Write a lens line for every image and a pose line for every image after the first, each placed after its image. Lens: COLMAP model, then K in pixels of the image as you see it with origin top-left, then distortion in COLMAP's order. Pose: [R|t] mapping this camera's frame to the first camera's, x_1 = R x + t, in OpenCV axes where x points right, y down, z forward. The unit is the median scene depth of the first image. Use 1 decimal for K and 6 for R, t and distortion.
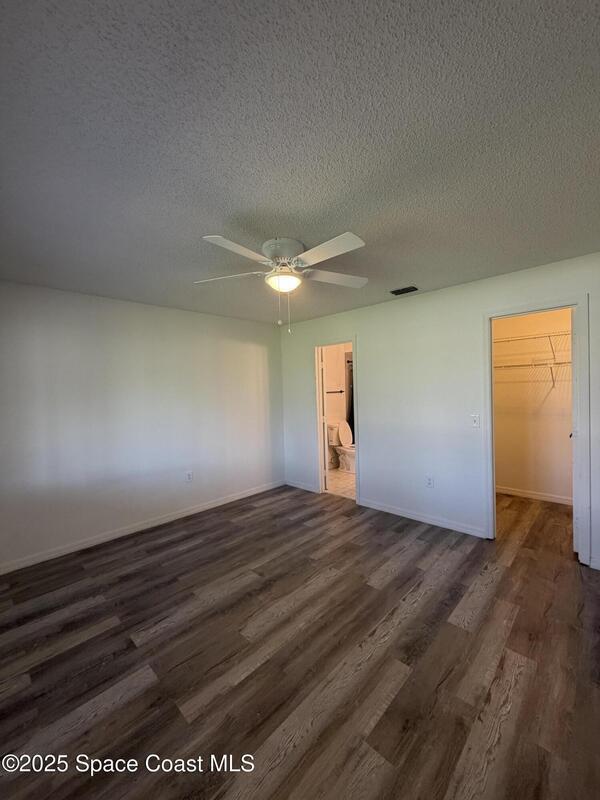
lens RADIAL K [[318.4, 0, 300.6], [0, 318.4, 396.4], [0, 0, 1]] dist [-0.003276, 0.000225]
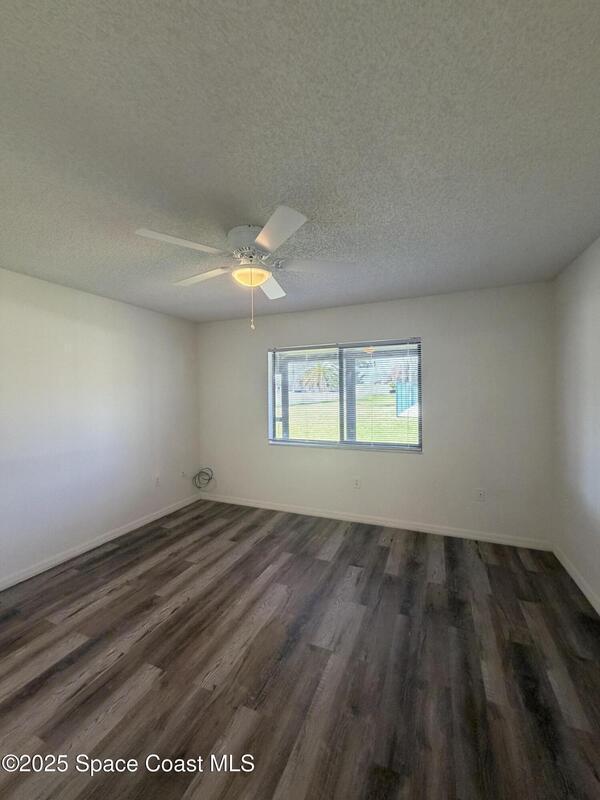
lens RADIAL K [[318.4, 0, 300.6], [0, 318.4, 396.4], [0, 0, 1]] dist [-0.003276, 0.000225]
pose [[-0.931488, 0.044554, -0.361033, 0.138889], [0.032377, 0.998687, 0.039711, -0.039962], [0.362329, 0.025301, -0.931707, 1.657404]]
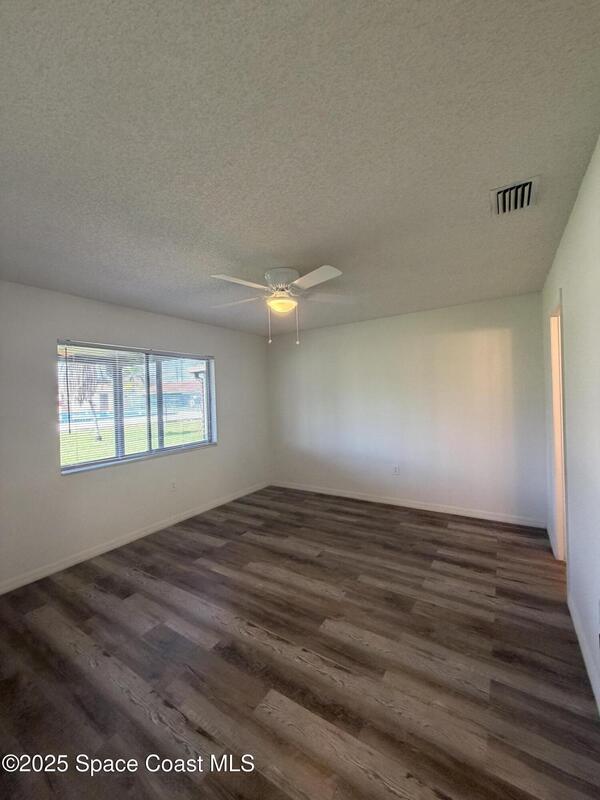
lens RADIAL K [[318.4, 0, 300.6], [0, 318.4, 396.4], [0, 0, 1]] dist [-0.003276, 0.000225]
pose [[0.199054, 0.025359, -0.979660, 0.973130], [0.006005, 0.999615, 0.027096, -0.044035], [0.979970, -0.011277, 0.198825, 0.718814]]
